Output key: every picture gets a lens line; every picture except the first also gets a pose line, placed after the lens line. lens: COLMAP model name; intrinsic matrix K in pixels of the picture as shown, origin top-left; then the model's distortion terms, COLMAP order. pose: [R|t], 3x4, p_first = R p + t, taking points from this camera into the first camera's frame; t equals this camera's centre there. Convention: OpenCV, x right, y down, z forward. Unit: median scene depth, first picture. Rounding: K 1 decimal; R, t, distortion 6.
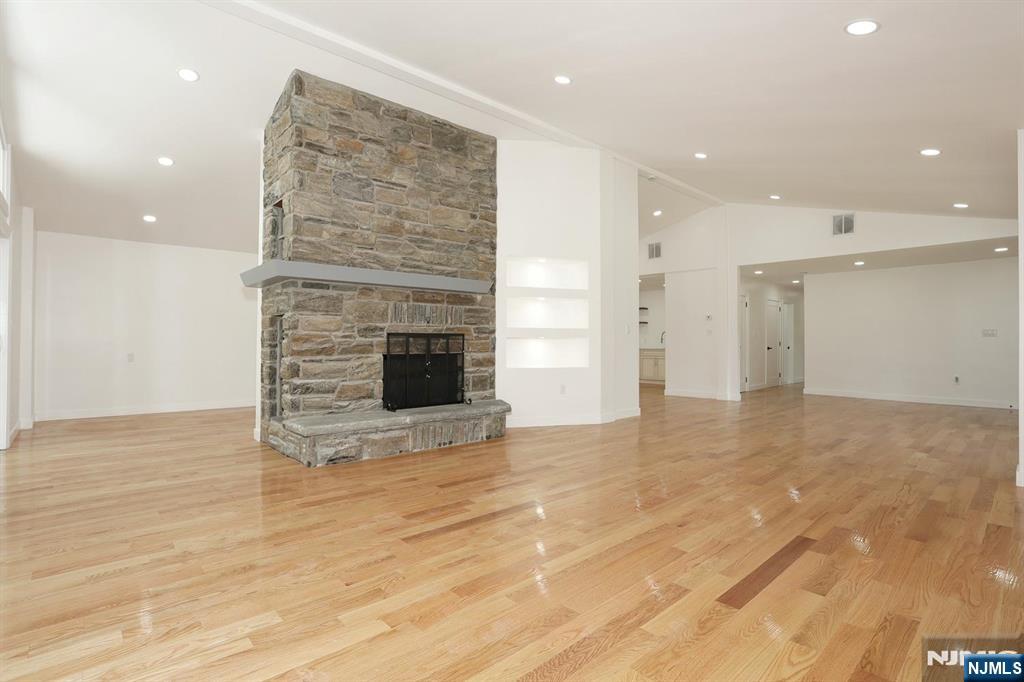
lens RADIAL K [[500.4, 0, 507.8], [0, 500.4, 338.4], [0, 0, 1]] dist [-0.058498, 0.002705]
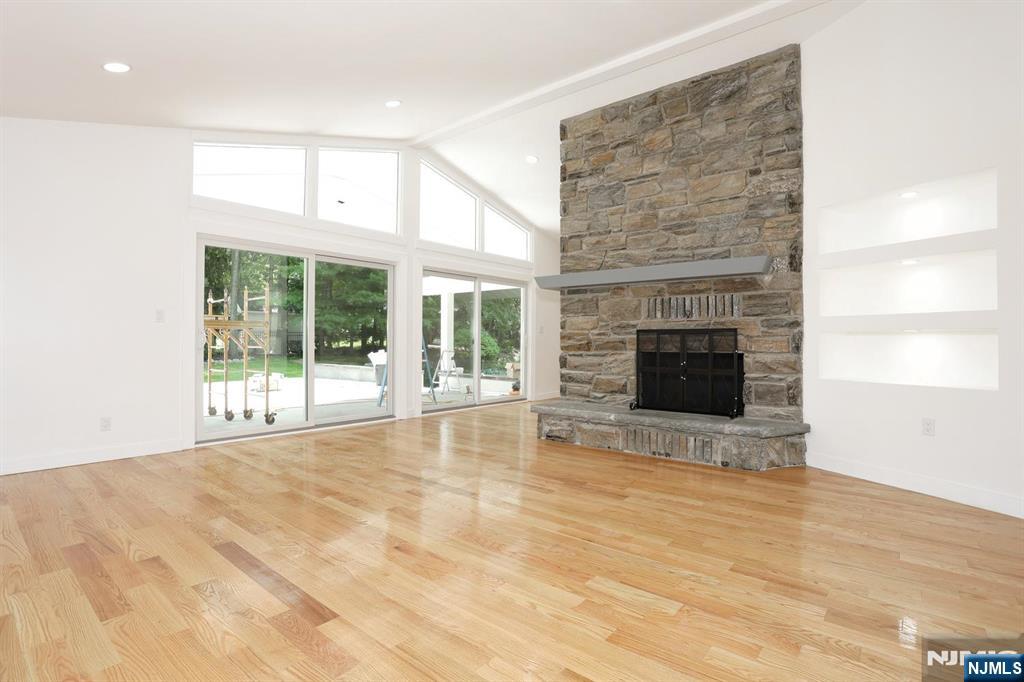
lens RADIAL K [[500.4, 0, 509.3], [0, 500.4, 339.0], [0, 0, 1]] dist [-0.058498, 0.002705]
pose [[0.138395, -0.005365, -0.990363, 0.702234], [0.003637, 0.999981, -0.004909, 0.011076], [0.990370, -0.002922, 0.138412, 0.610692]]
